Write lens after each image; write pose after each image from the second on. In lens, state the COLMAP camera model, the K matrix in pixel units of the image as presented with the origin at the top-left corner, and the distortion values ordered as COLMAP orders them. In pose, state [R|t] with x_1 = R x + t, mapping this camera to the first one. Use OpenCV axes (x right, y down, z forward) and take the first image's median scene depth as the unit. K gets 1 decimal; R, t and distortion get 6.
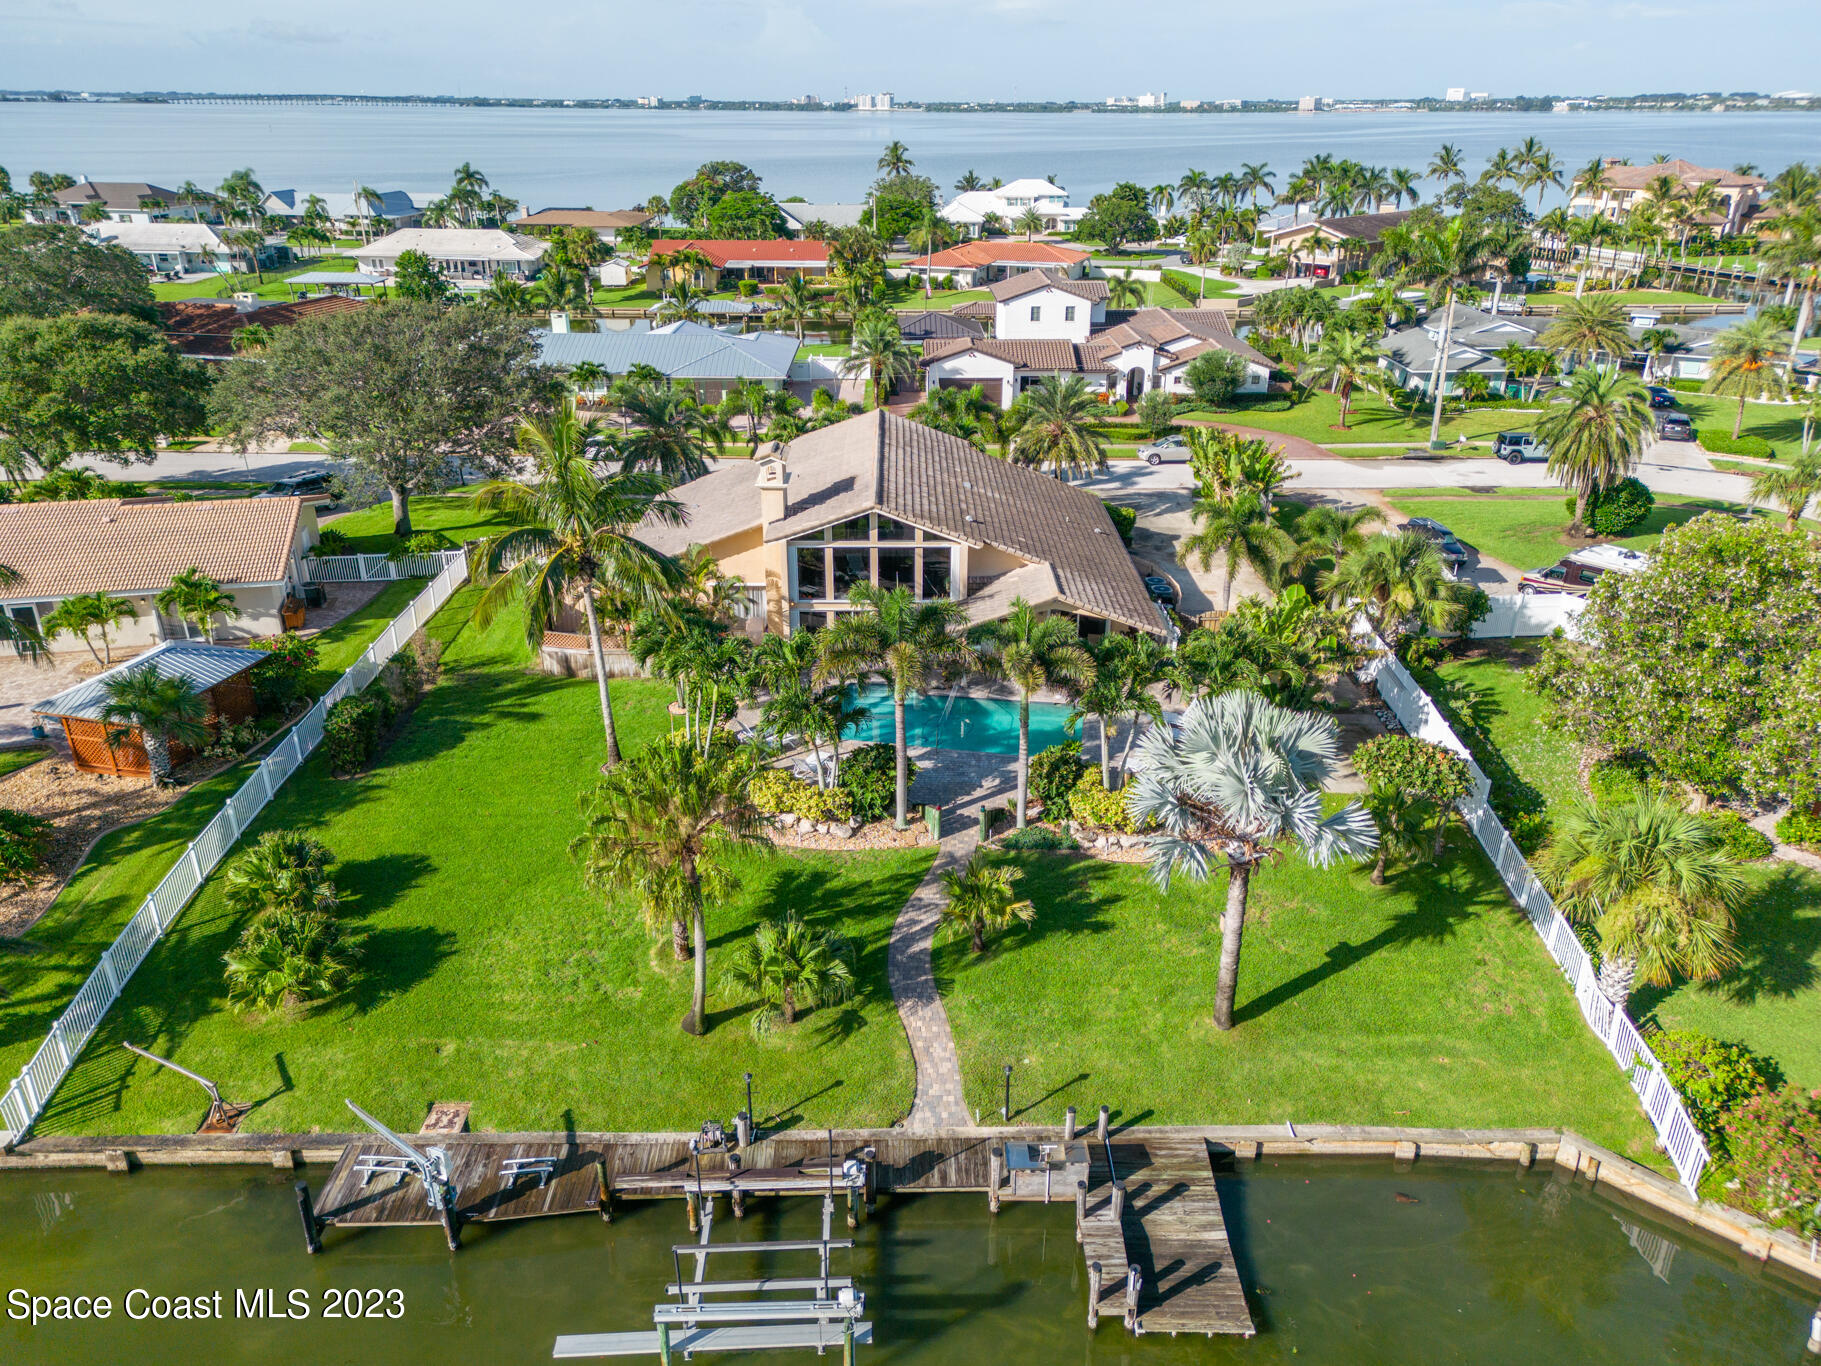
lens RADIAL K [[1278.2, 0, 910.5], [0, 1278.2, 683.0], [0, 0, 1]] dist [0.069337, -0.001264]
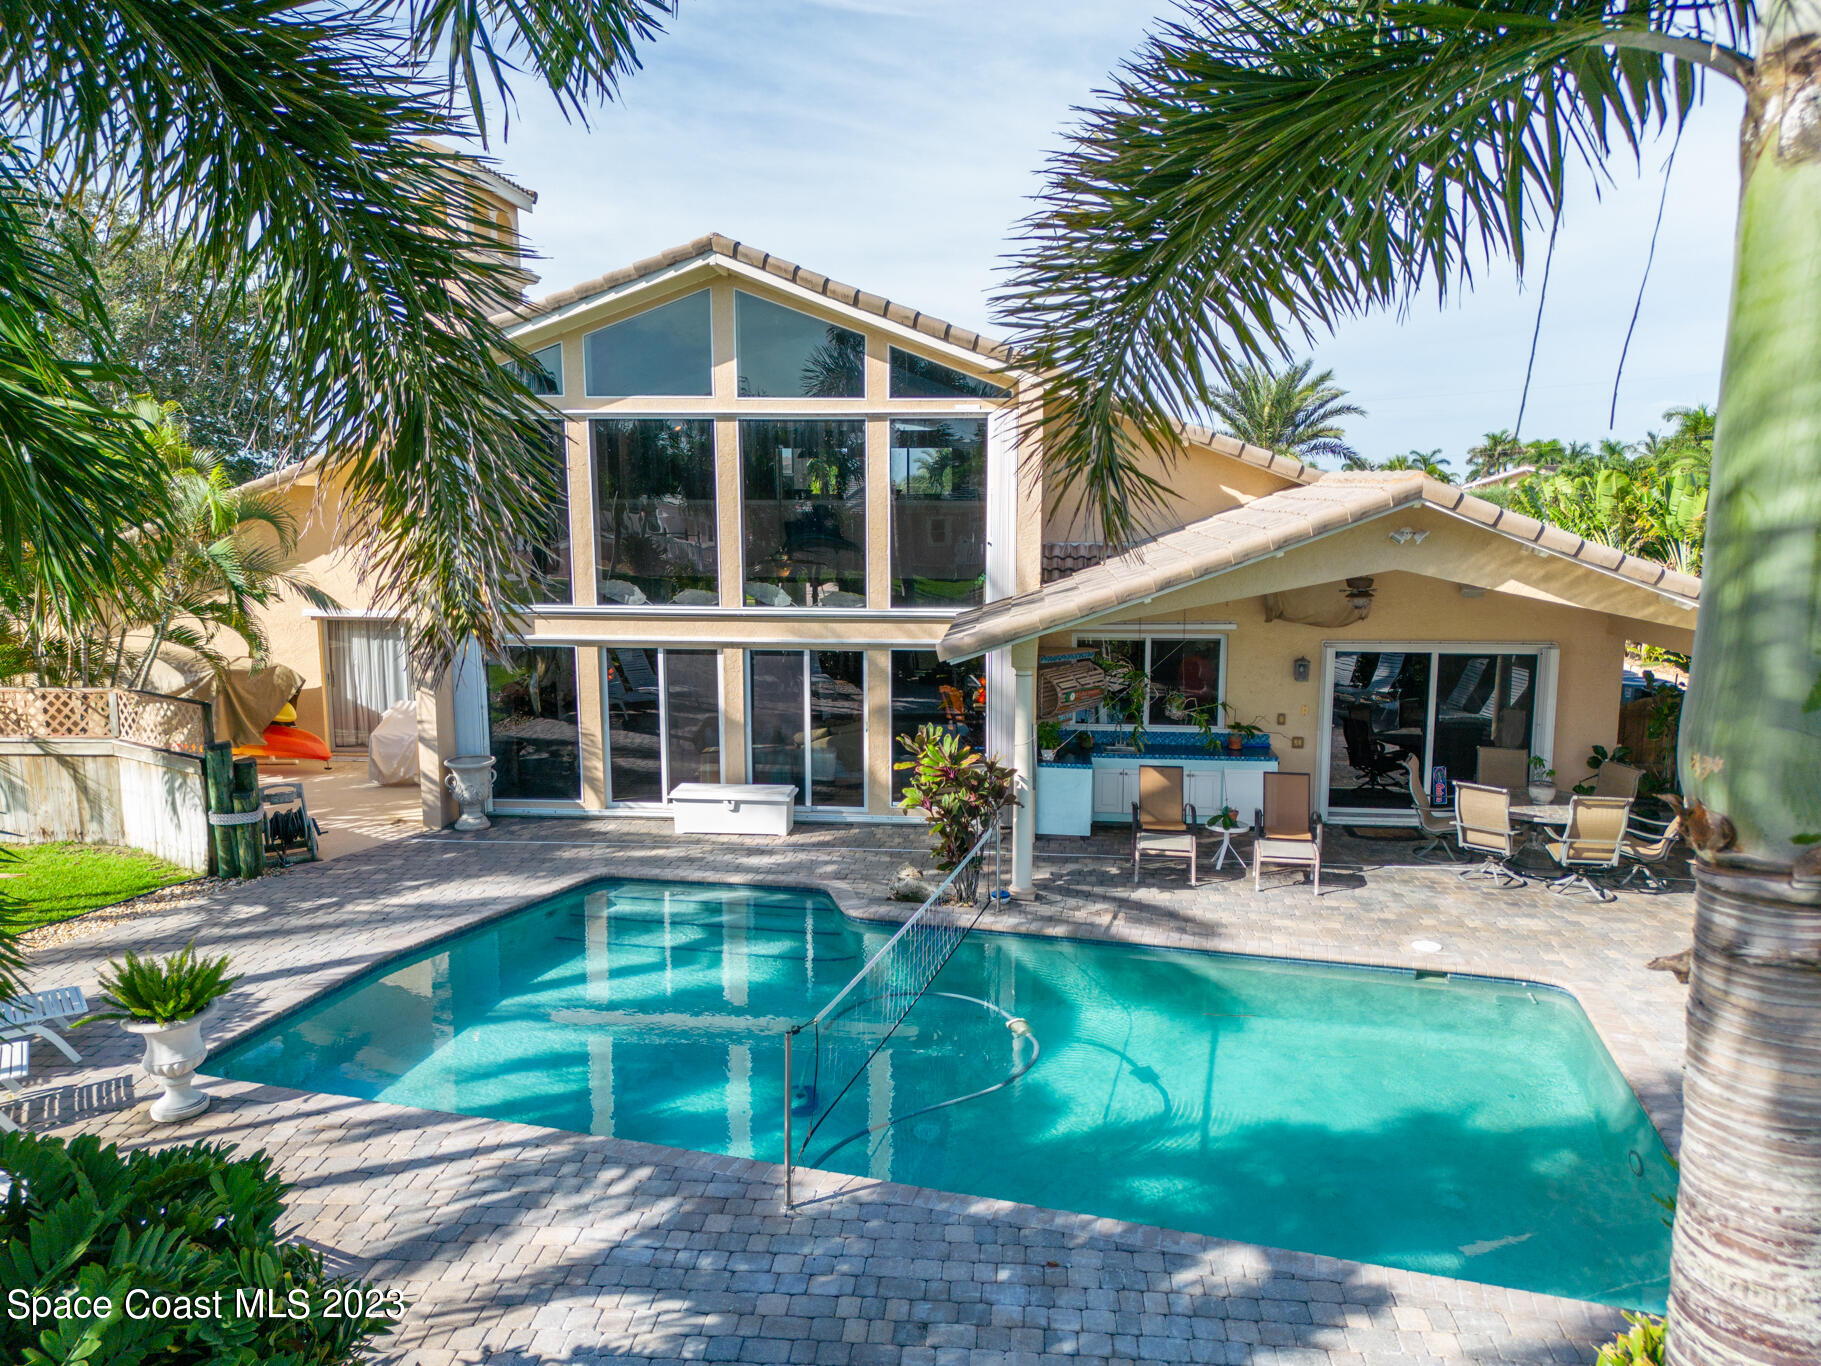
lens RADIAL K [[1278.2, 0, 910.5], [0, 1278.2, 683.0], [0, 0, 1]] dist [0.069337, -0.001264]
pose [[0.994135, 0.014542, -0.107160, 0.043576], [-0.042166, 0.964611, -0.260282, 0.025846], [0.099583, 0.263274, 0.959568, 0.727605]]
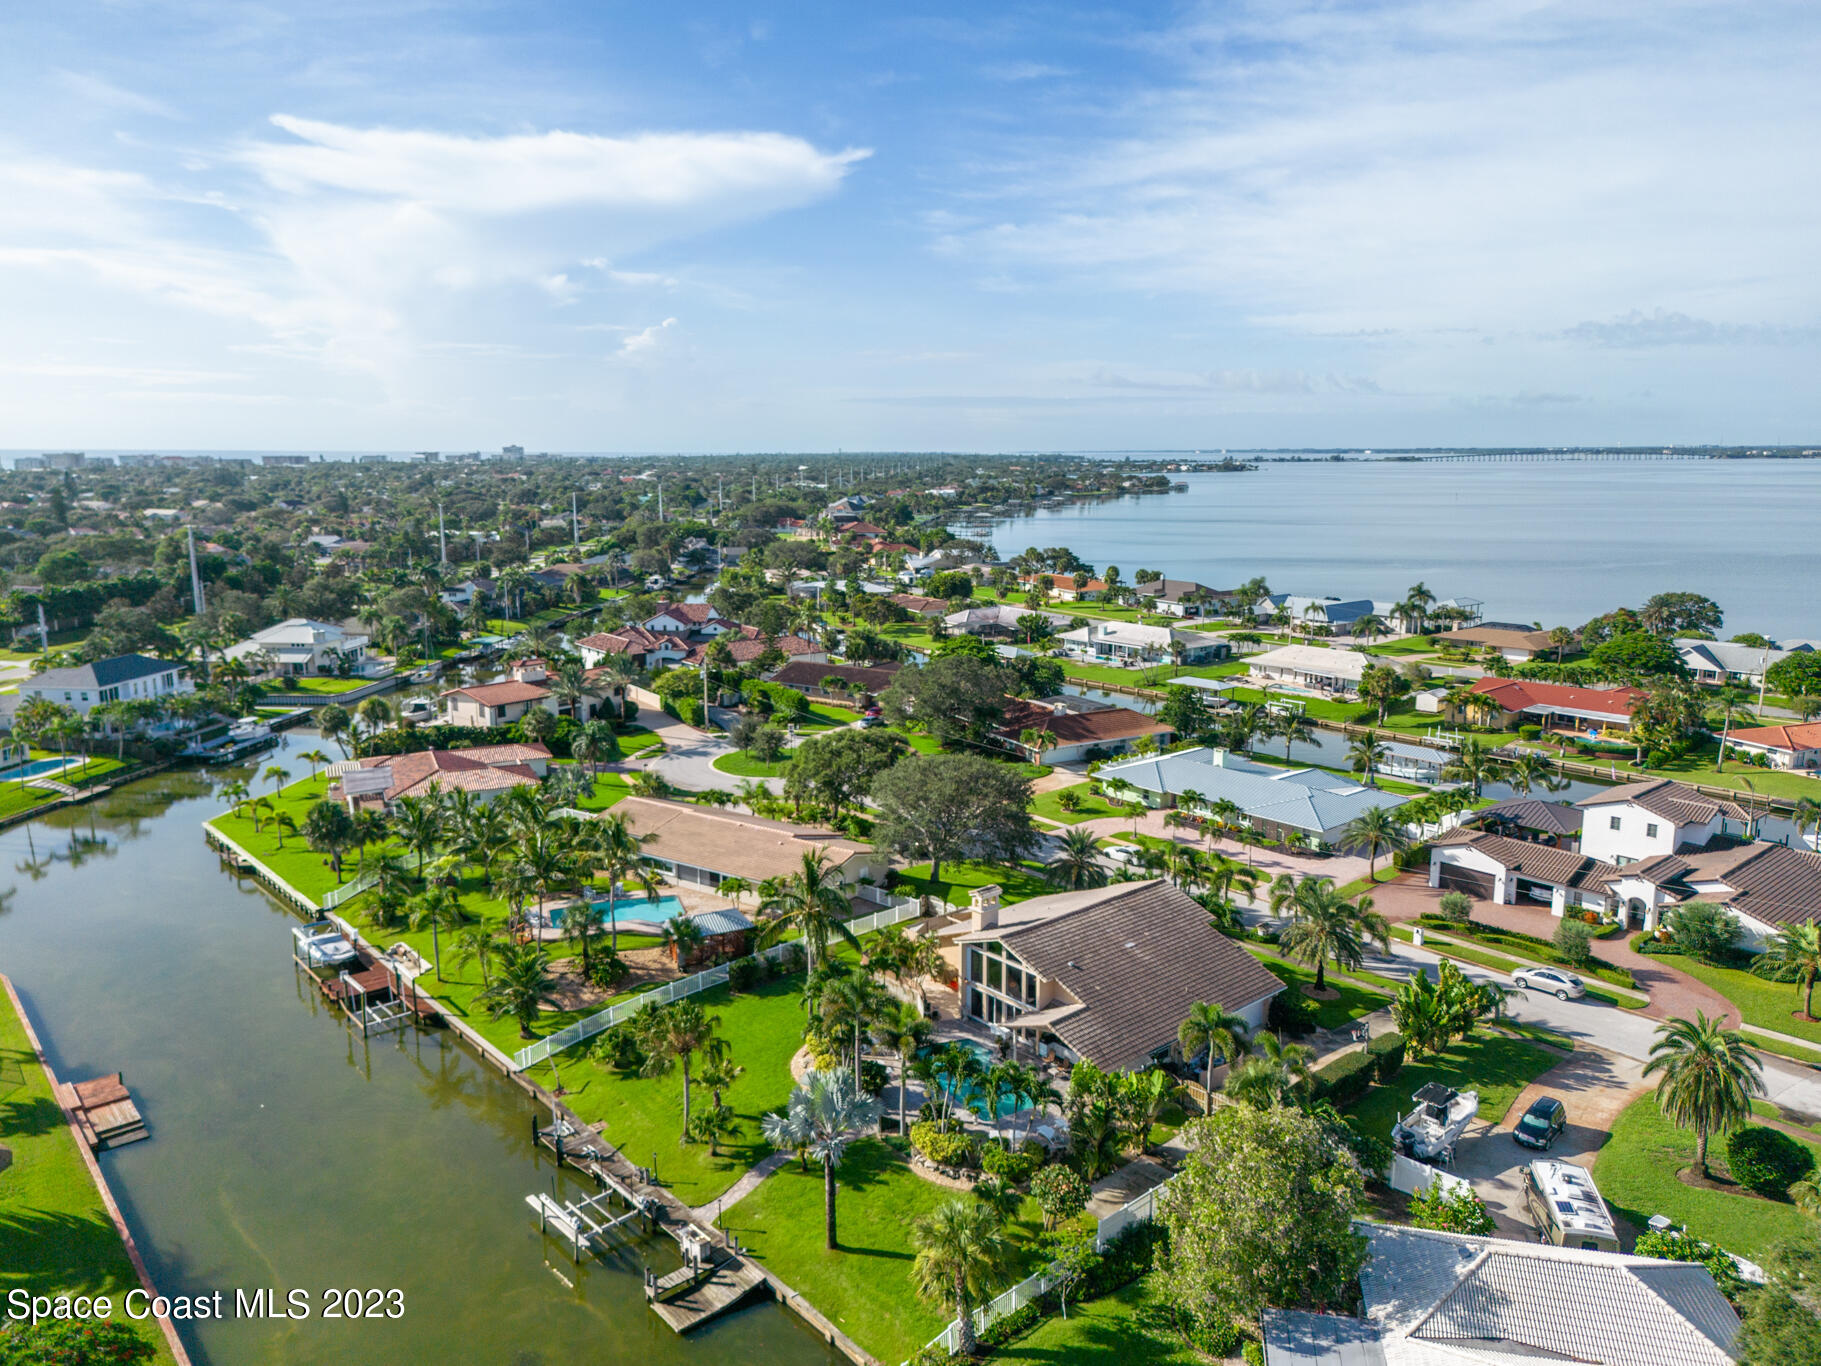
lens RADIAL K [[1278.2, 0, 910.5], [0, 1278.2, 683.0], [0, 0, 1]] dist [0.069337, -0.001264]
pose [[0.655081, 0.130873, -0.744138, 1.061248], [-0.305310, 0.946746, -0.102265, -0.237204], [0.691126, 0.294185, 0.660152, -0.281637]]
